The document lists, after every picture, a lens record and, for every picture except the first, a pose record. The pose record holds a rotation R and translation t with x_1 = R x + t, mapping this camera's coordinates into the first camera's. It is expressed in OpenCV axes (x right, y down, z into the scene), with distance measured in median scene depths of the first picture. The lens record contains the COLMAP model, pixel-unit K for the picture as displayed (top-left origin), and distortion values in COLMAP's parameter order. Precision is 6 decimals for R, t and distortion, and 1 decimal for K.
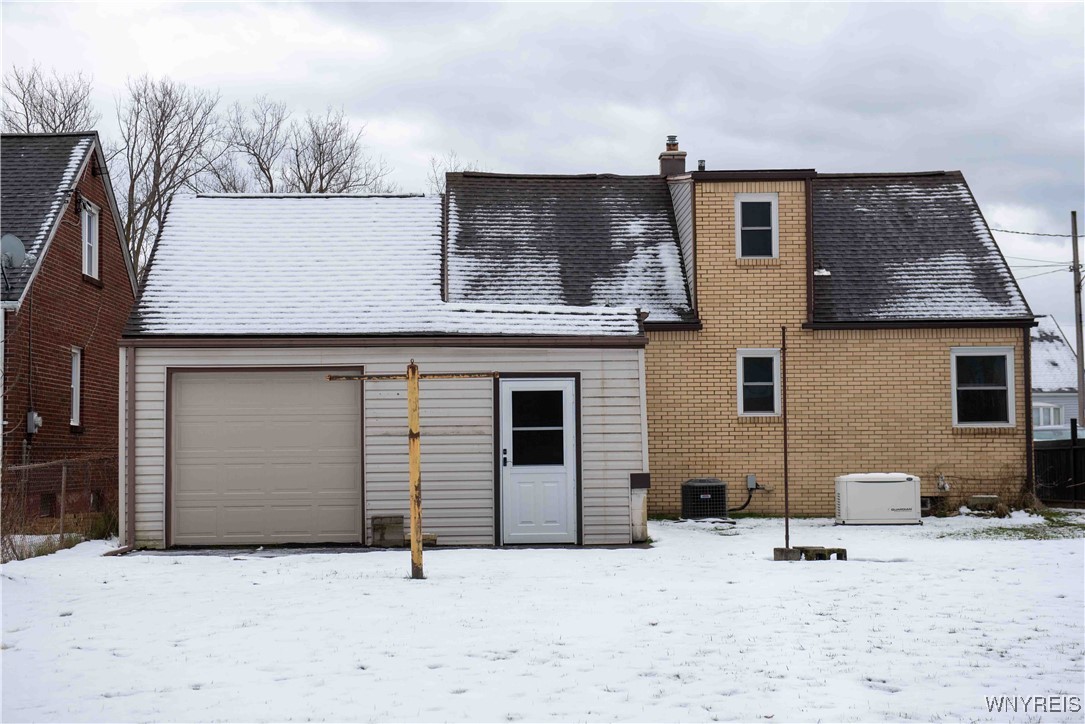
lens RADIAL K [[1815.9, 0, 545.8], [0, 1815.9, 363.2], [0, 0, 1]] dist [0.149538, 0.000000]
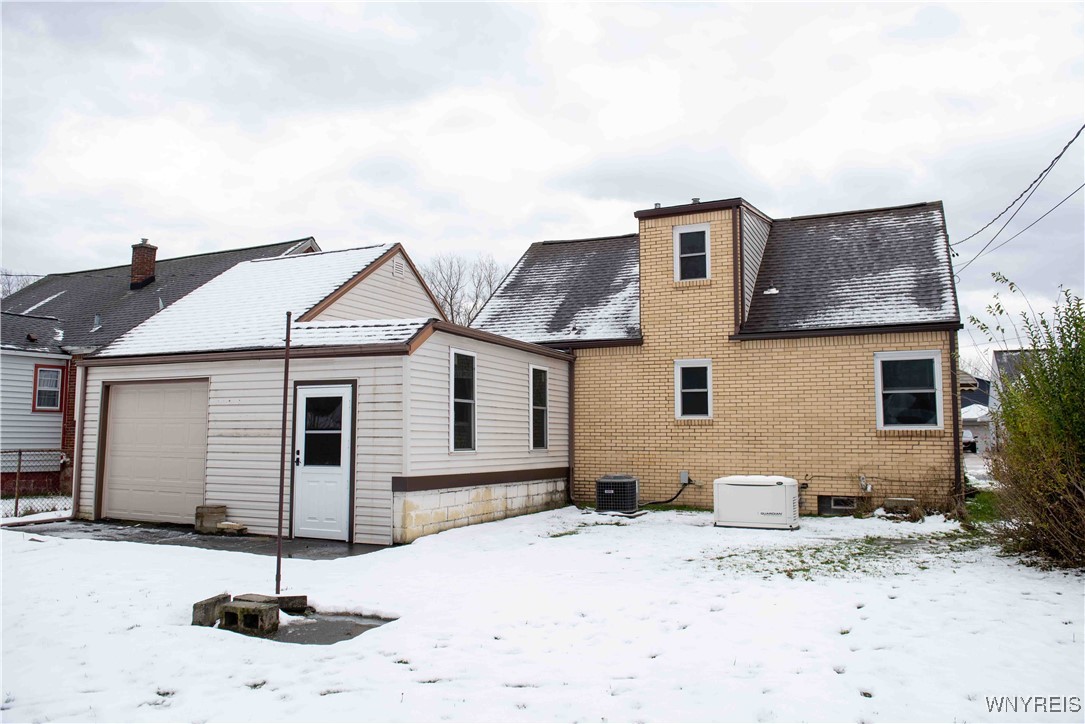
lens RADIAL K [[816.4, 0, 544.2], [0, 816.4, 361.9], [0, 0, 1]] dist [-0.048147, -0.004182]
pose [[0.880263, -0.030311, -0.473516, 0.275264], [0.013580, 0.999158, -0.038714, 0.011933], [0.474291, 0.027648, 0.879934, 0.509593]]
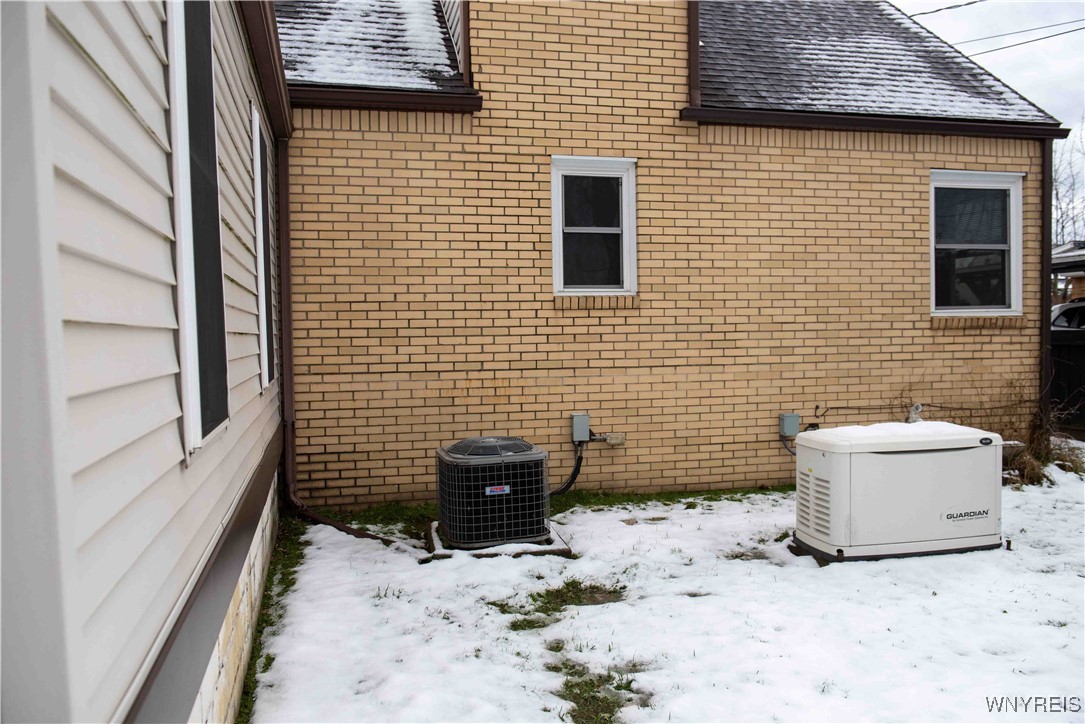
lens RADIAL K [[879.1, 0, 551.0], [0, 879.1, 357.6], [0, 0, 1]] dist [-0.017183, 0.004701]
pose [[0.980565, -0.011150, 0.195876, 0.058151], [-0.005400, 0.996471, 0.083758, 0.026016], [-0.196119, -0.083188, 0.977045, 0.764719]]
